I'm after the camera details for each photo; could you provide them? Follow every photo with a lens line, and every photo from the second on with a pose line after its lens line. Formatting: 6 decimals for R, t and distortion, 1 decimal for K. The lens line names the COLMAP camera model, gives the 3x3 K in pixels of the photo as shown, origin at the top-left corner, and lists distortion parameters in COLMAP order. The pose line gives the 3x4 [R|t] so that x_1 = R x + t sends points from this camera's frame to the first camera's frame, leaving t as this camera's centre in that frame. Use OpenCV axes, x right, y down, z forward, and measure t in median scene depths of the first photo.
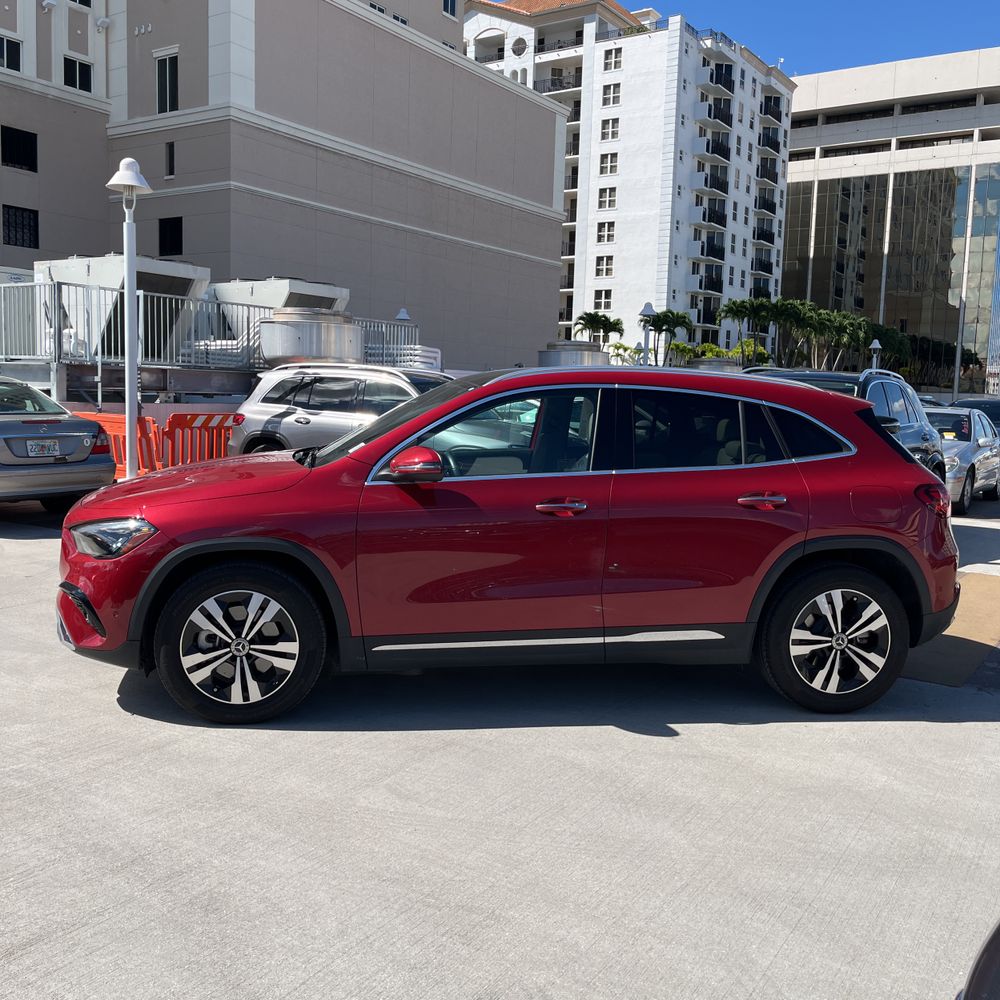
lens RADIAL K [[1055.8, 0, 494.2], [0, 1055.8, 496.0], [0, 0, 1]] dist [0.025895, 0.006526]
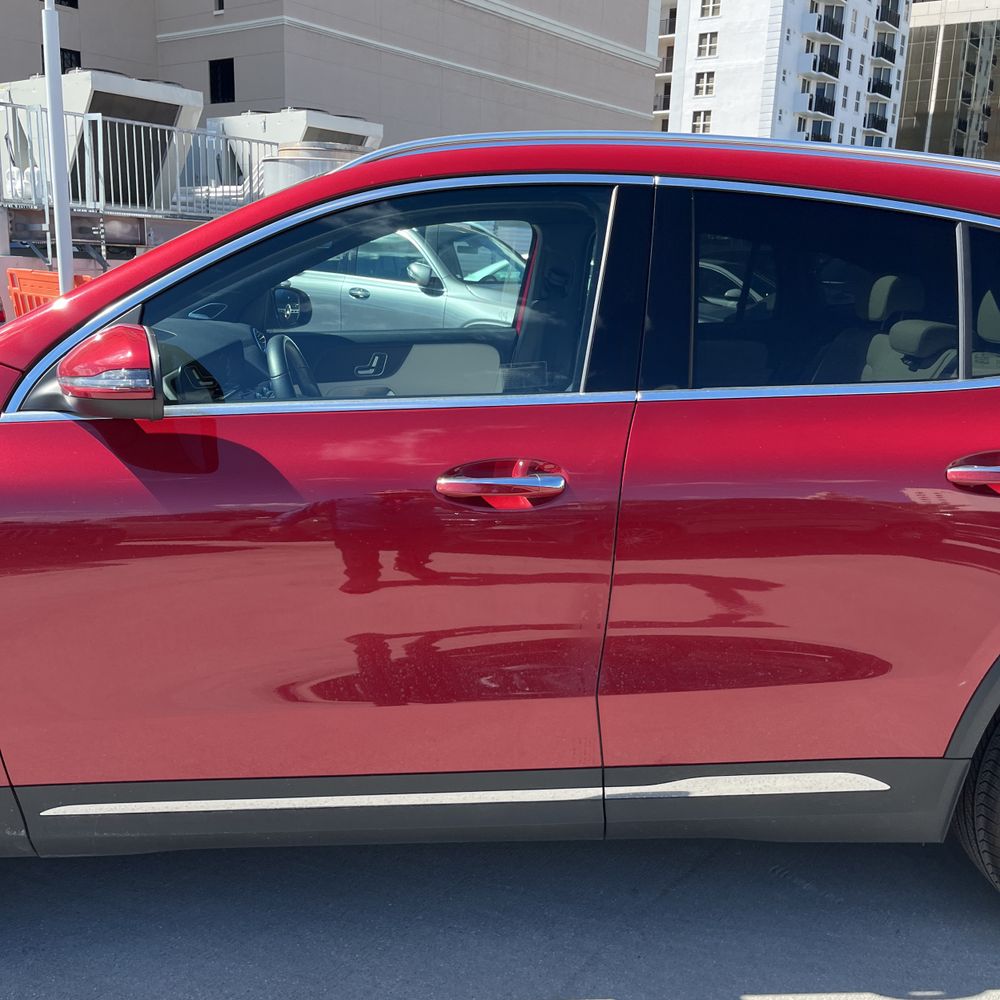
lens RADIAL K [[1021.7, 0, 500.0], [0, 1021.7, 500.0], [0, 0, 1]] dist [0.038378, -0.043813]
pose [[0.996540, 0.028053, -0.078240, 0.034506], [-0.017734, 0.991409, 0.129594, -0.012581], [0.081203, -0.127758, 0.988476, 0.226374]]
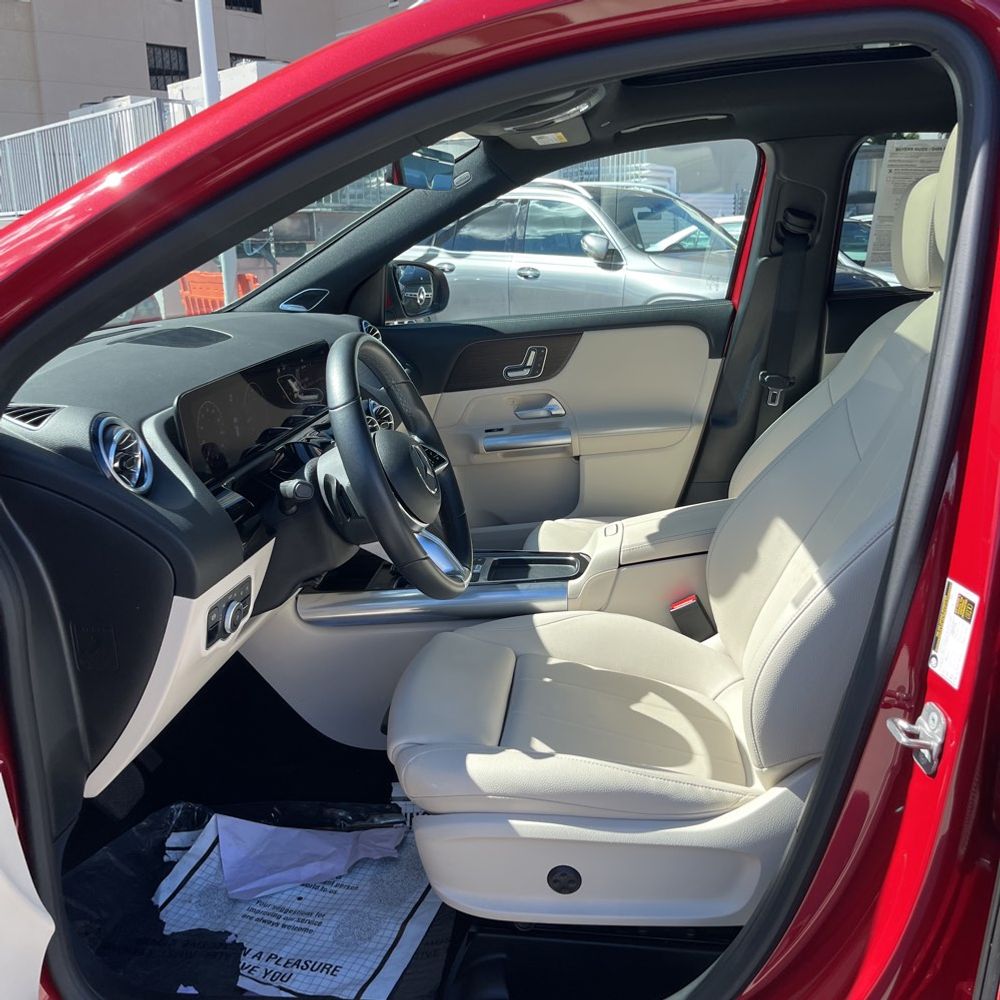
lens RADIAL K [[1001.5, 0, 467.9], [0, 1001.5, 497.6], [0, 0, 1]] dist [-0.092119, 0.509957]
pose [[0.958289, 0.013383, -0.285488, 0.022509], [0.030204, 0.988567, 0.147725, -0.015425], [0.284201, -0.150186, 0.946929, 0.307783]]
